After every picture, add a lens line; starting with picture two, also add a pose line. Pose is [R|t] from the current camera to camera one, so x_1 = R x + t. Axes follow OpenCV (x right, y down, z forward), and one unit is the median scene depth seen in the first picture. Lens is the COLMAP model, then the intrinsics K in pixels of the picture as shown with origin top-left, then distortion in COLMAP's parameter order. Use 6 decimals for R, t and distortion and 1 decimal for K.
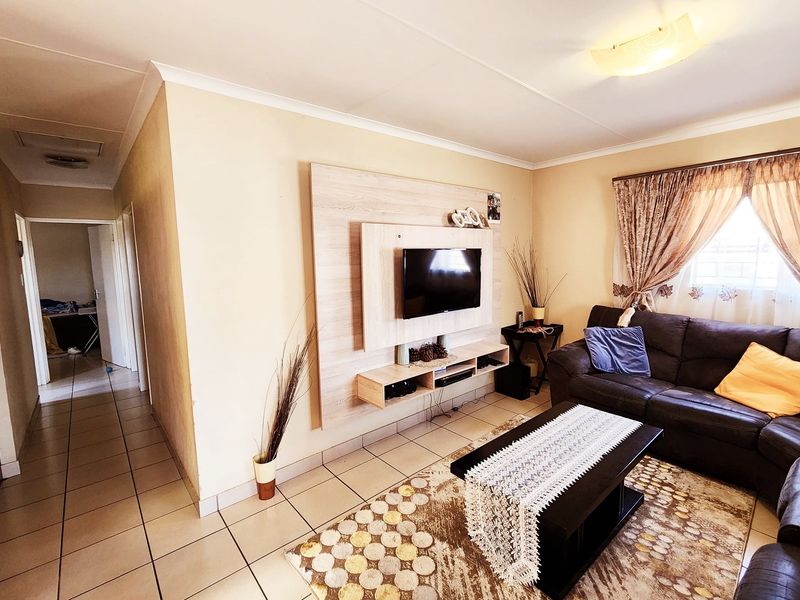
lens RADIAL K [[373.6, 0, 400.3], [0, 373.6, 295.7], [0, 0, 1]] dist [0.002223, -0.000478]
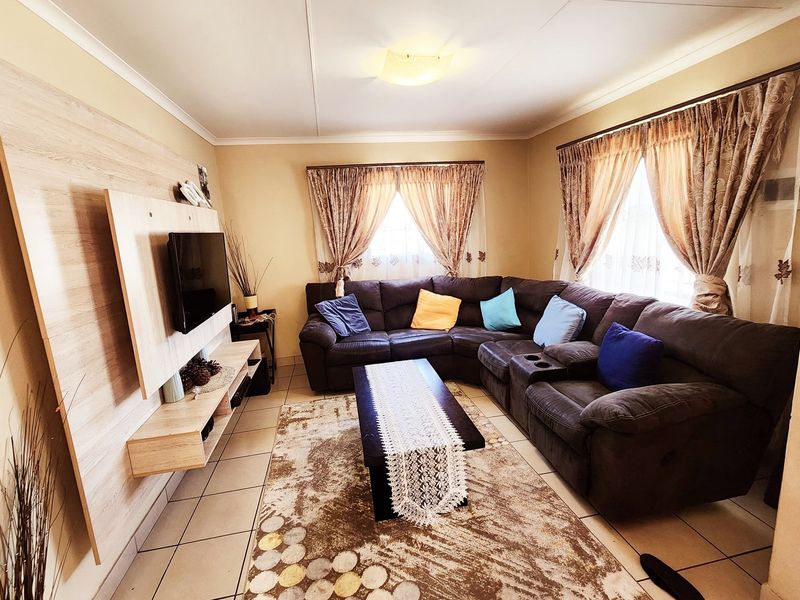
lens RADIAL K [[373.6, 0, 400.3], [0, 373.6, 295.7], [0, 0, 1]] dist [0.002223, -0.000478]
pose [[0.490547, -0.166562, 0.855348, -0.367359], [0.145774, 0.983416, 0.107899, -0.023331], [-0.859135, 0.071758, 0.506693, 0.284979]]
